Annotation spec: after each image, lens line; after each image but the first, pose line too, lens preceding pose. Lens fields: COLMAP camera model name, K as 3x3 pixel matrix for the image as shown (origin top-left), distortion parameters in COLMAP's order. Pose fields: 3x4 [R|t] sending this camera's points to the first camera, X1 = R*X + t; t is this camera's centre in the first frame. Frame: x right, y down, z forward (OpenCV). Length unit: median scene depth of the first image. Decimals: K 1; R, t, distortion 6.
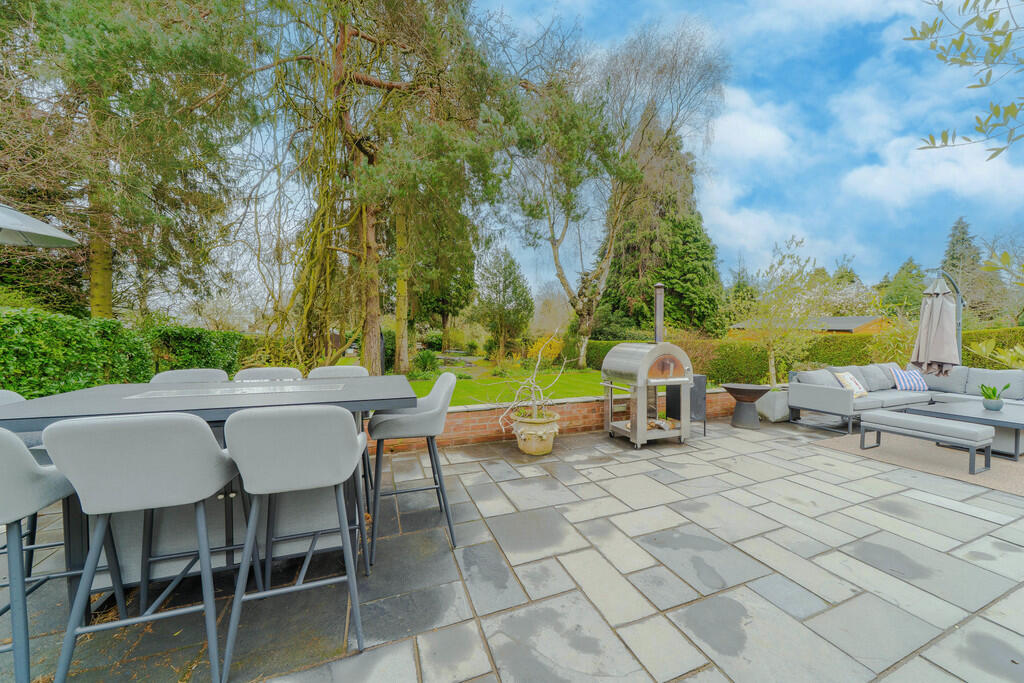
lens RADIAL K [[359.6, 0, 512.0], [0, 359.6, 341.5], [0, 0, 1]] dist [-0.005169, -0.000037]
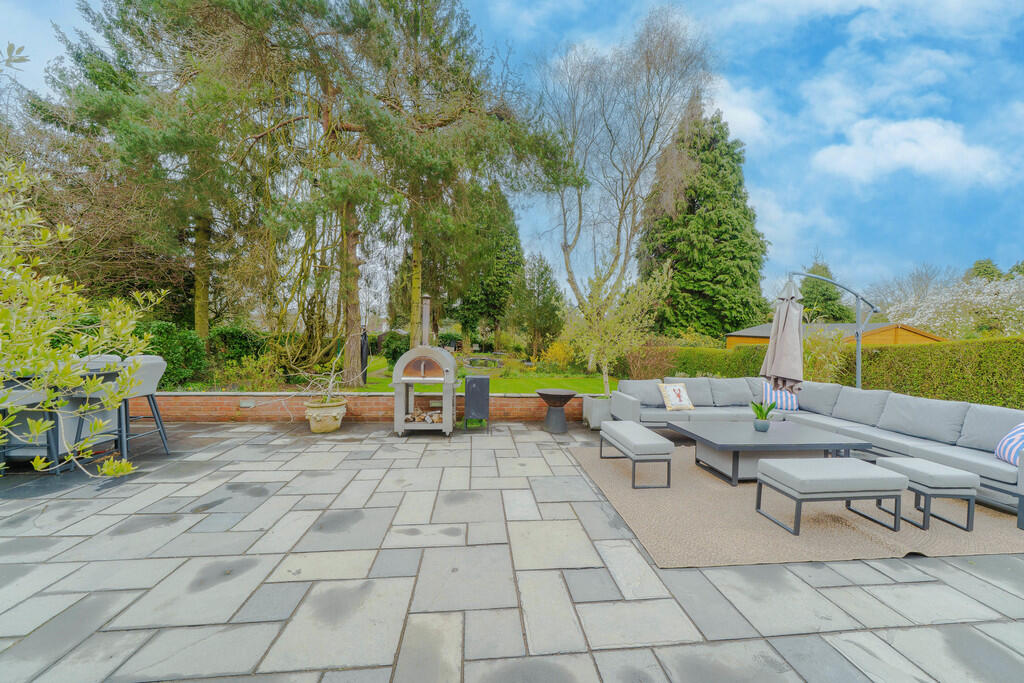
lens RADIAL K [[354.2, 0, 505.7], [0, 354.2, 341.3], [0, 0, 1]] dist [-0.005246, -0.000064]
pose [[0.962179, 0.018235, -0.271806, 0.232487], [-0.021240, 0.999741, -0.008120, -0.002178], [0.271587, 0.013587, 0.962318, -0.004760]]
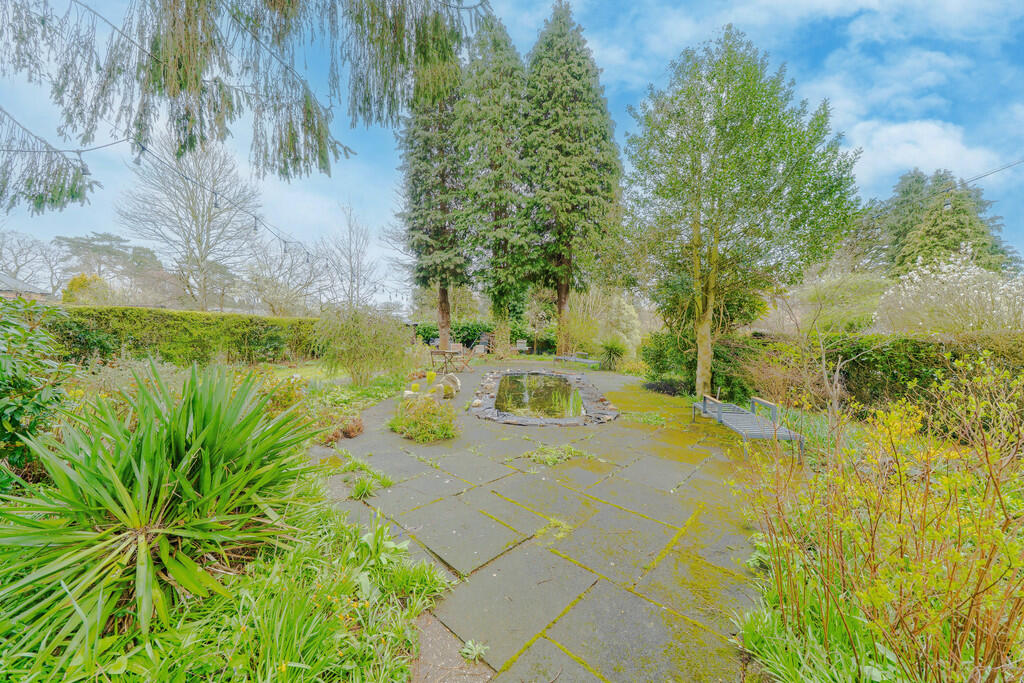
lens RADIAL K [[354.2, 0, 505.7], [0, 354.2, 341.3], [0, 0, 1]] dist [-0.005246, -0.000064]
pose [[0.913861, 0.019948, -0.405538, -0.088780], [-0.021882, 0.999761, -0.000135, 0.008870], [0.405438, 0.008997, 0.914078, 0.894139]]
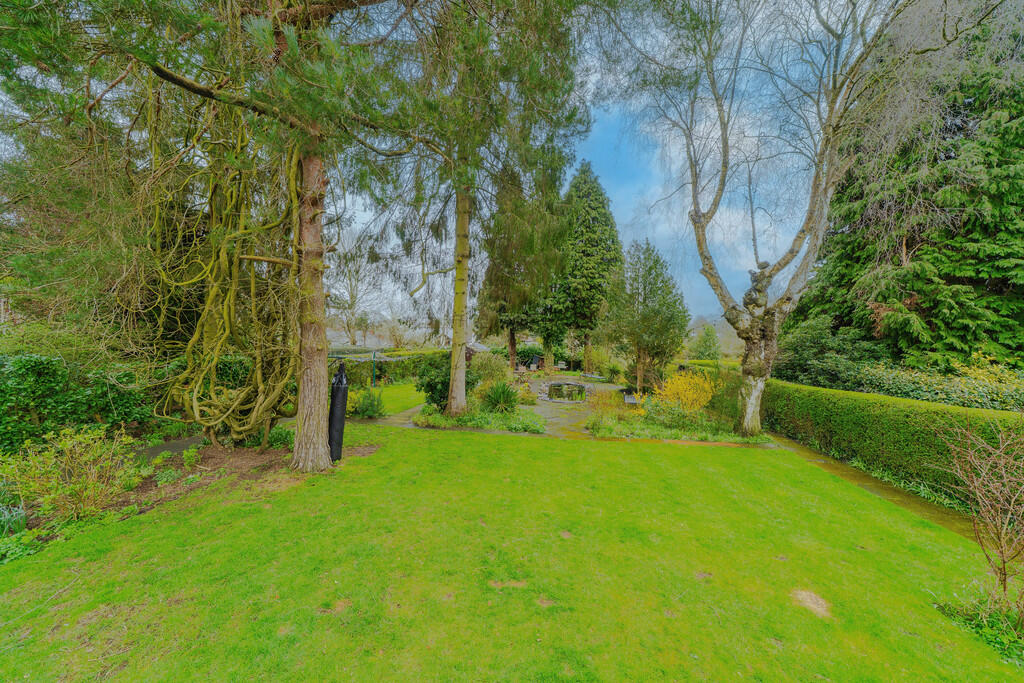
lens RADIAL K [[354.2, 0, 505.7], [0, 354.2, 341.3], [0, 0, 1]] dist [-0.005246, -0.000064]
pose [[0.857815, 0.011127, -0.513839, 0.149623], [-0.028125, 0.999284, -0.025314, -0.044888], [0.513189, 0.036167, 0.857513, 0.330086]]
